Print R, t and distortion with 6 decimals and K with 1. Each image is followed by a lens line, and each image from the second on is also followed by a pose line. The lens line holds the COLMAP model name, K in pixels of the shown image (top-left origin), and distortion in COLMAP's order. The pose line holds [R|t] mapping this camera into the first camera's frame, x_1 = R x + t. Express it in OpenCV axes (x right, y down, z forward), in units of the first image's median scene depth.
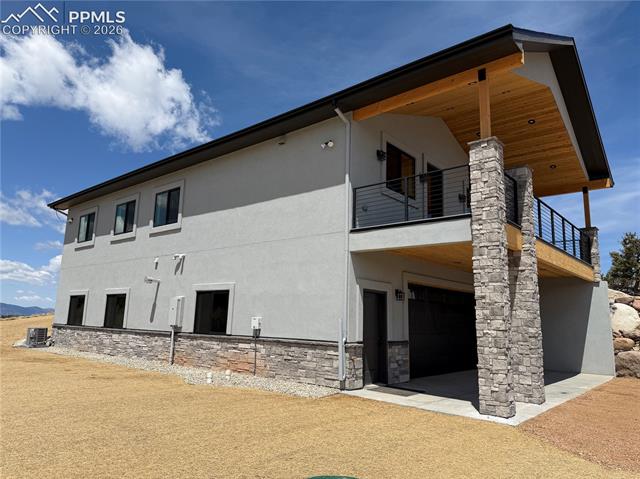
lens RADIAL K [[457.0, 0, 319.6], [0, 457.0, 243.4], [0, 0, 1]] dist [0.049599, -0.044953]
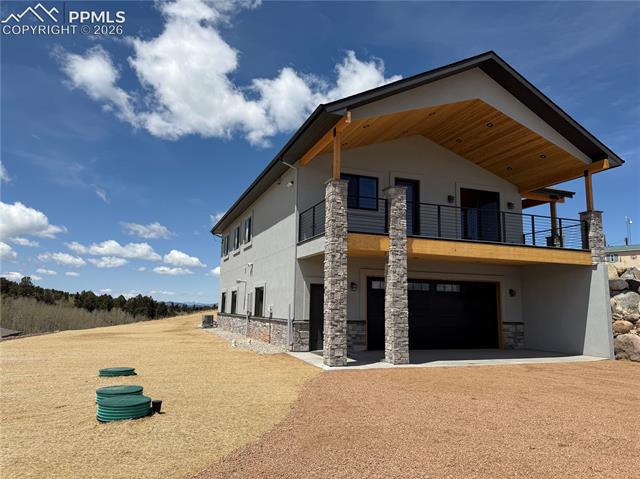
lens RADIAL K [[457.0, 0, 325.5], [0, 457.0, 236.9], [0, 0, 1]] dist [0.049599, -0.044953]
pose [[0.875499, -0.086785, -0.475363, 0.591184], [0.086909, 0.995978, -0.021768, -0.007741], [0.475341, -0.022255, 0.879520, -0.168099]]
